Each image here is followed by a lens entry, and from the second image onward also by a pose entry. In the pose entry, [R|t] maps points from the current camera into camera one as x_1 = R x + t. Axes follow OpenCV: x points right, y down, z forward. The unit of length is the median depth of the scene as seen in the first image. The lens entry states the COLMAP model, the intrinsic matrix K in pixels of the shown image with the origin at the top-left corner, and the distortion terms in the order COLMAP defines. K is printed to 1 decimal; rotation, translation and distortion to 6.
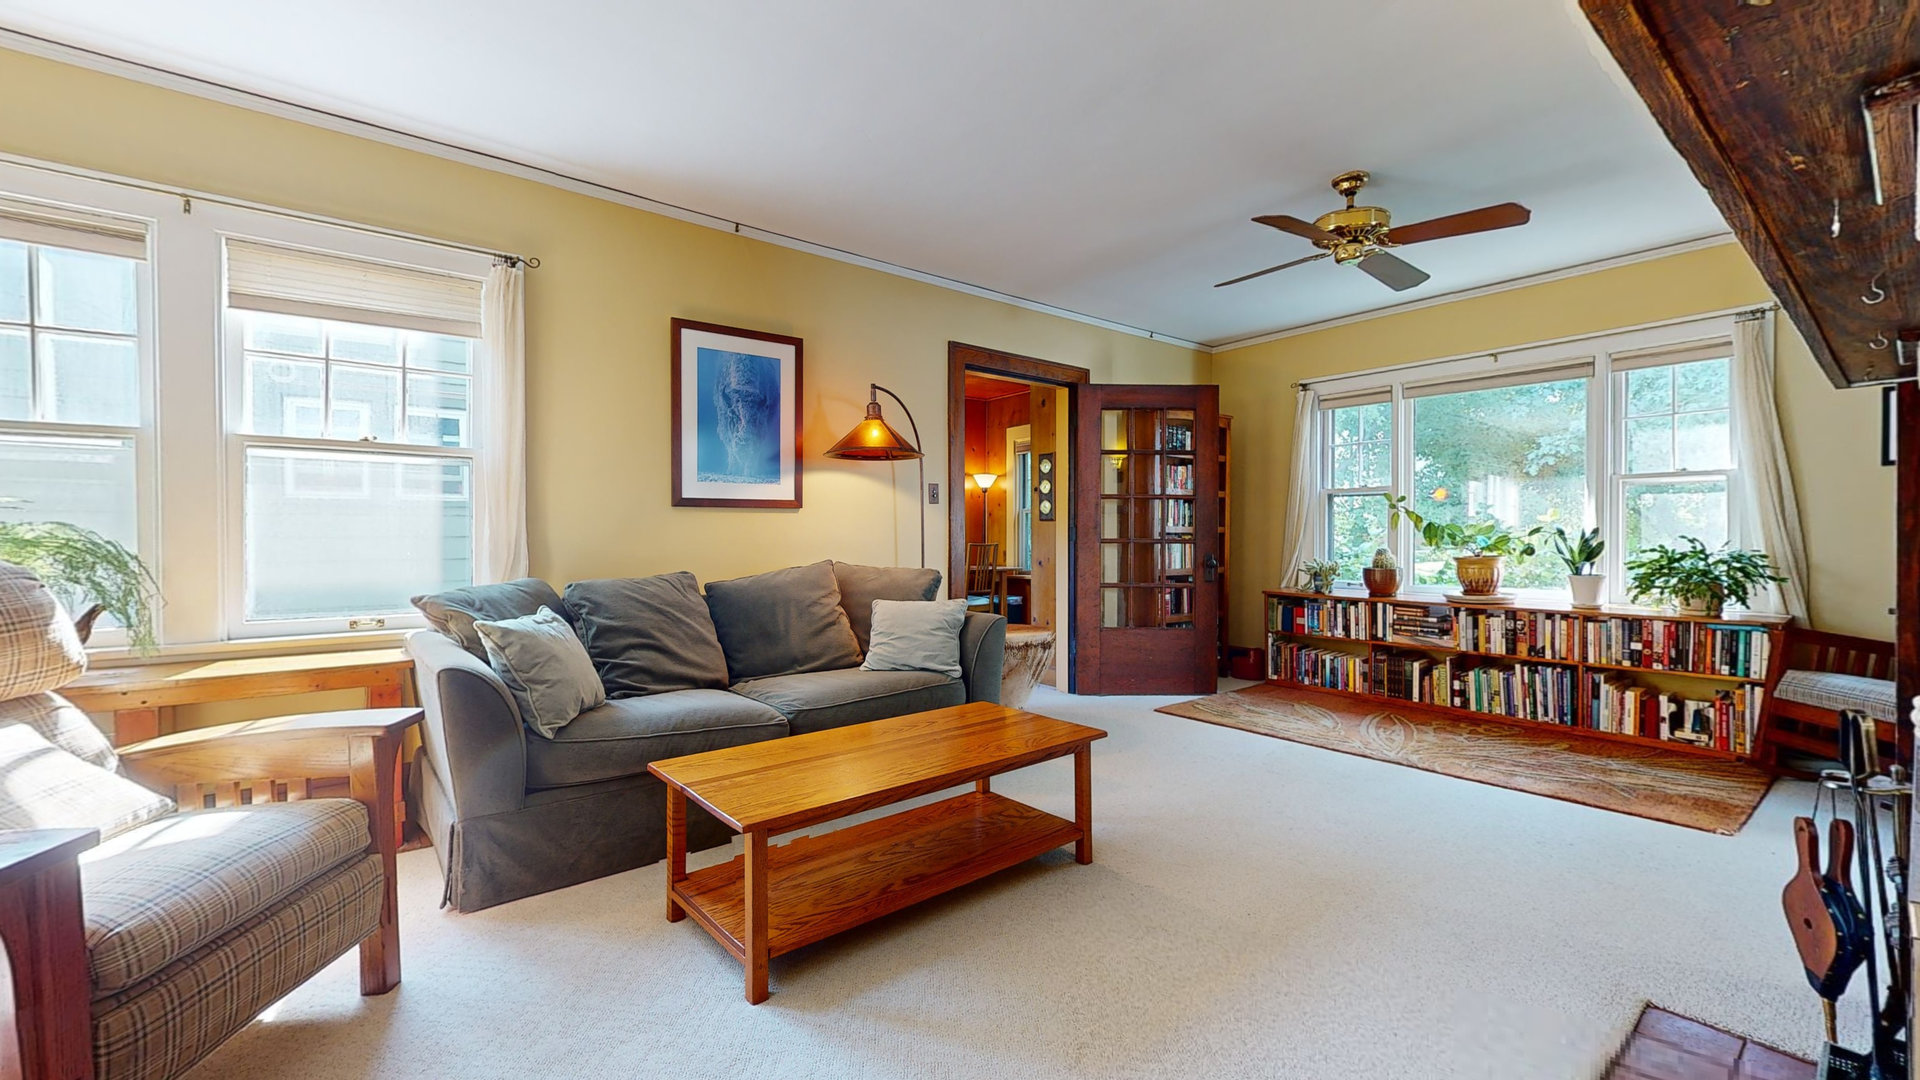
lens RADIAL K [[766.0, 0, 955.2], [0, 766.0, 537.7], [0, 0, 1]] dist [-0.002355, -0.000364]
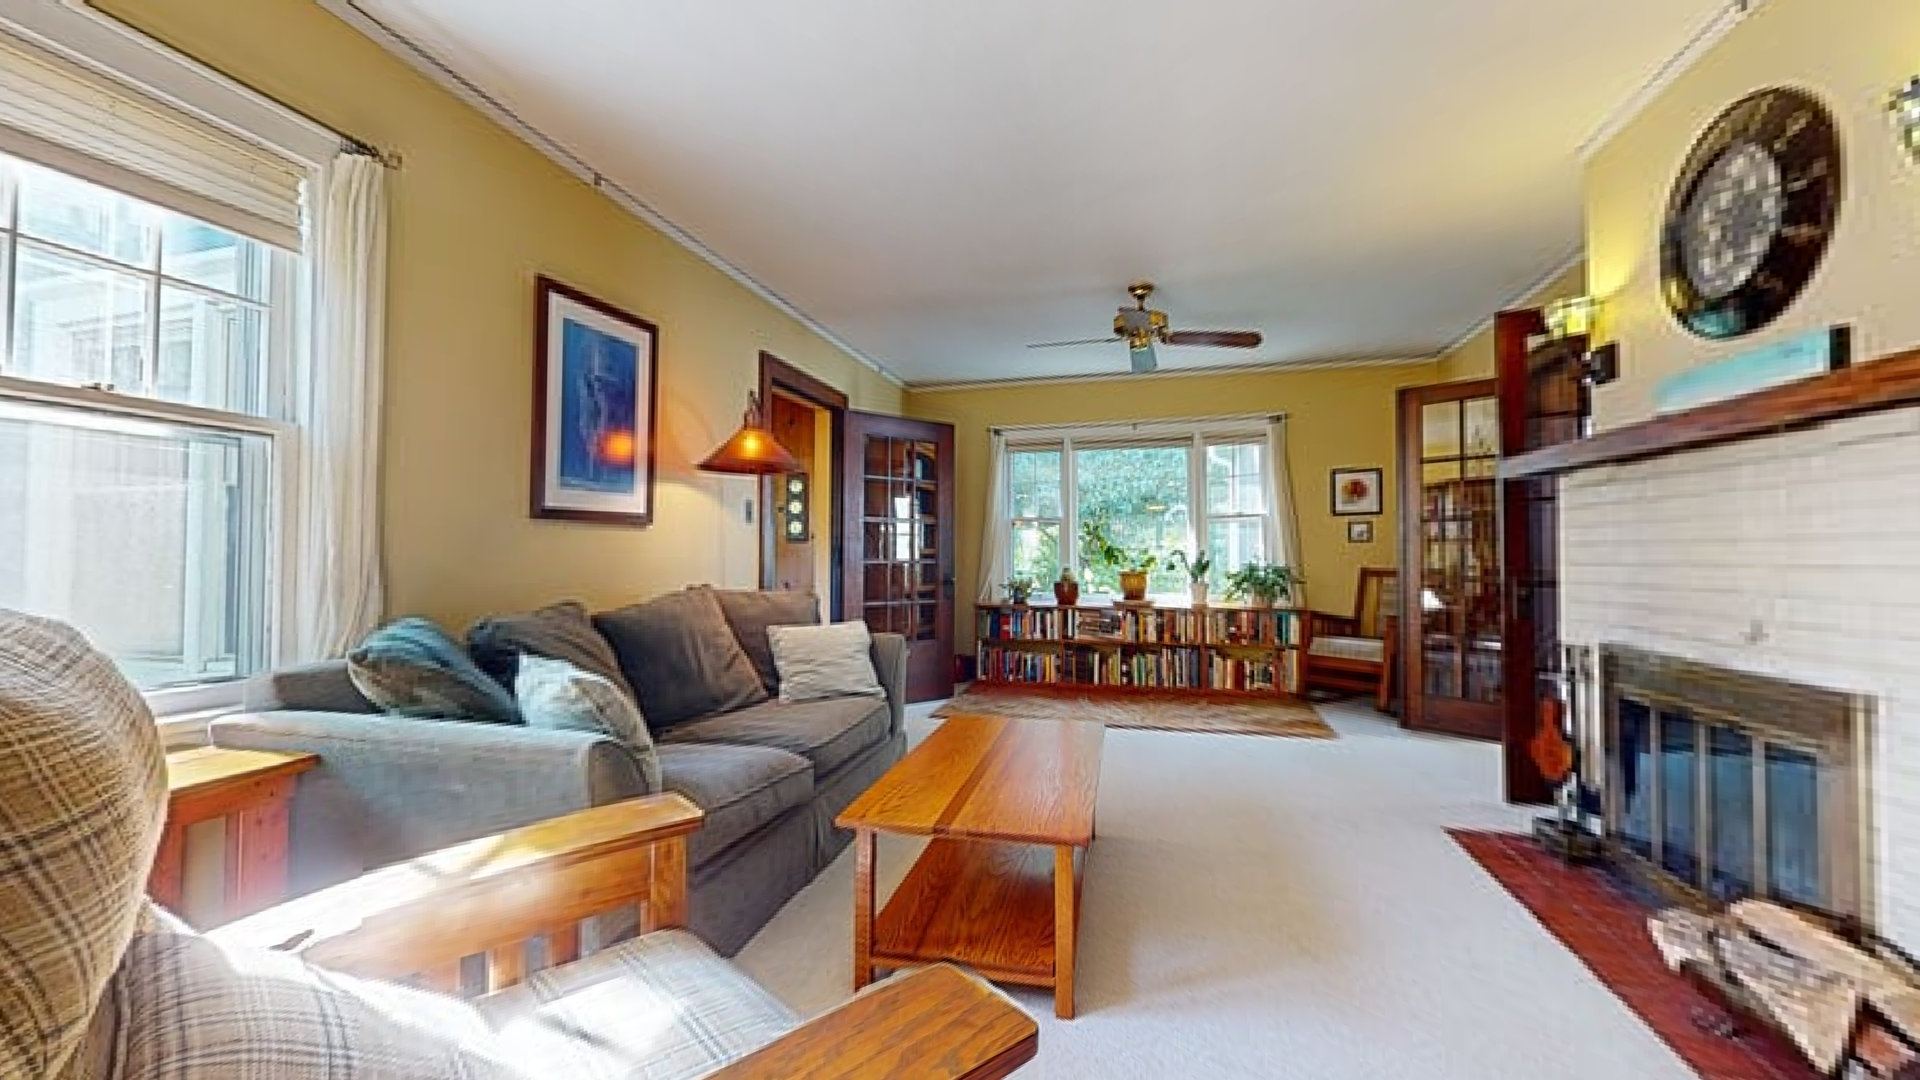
lens RADIAL K [[766.0, 0, 960.1], [0, 766.0, 536.7], [0, 0, 1]] dist [-0.002355, -0.000364]
pose [[0.794941, 0.014860, 0.606505, -0.413069], [0.002919, 0.999595, -0.028316, 0.000392], [-0.606680, 0.024280, 0.794575, 0.112001]]
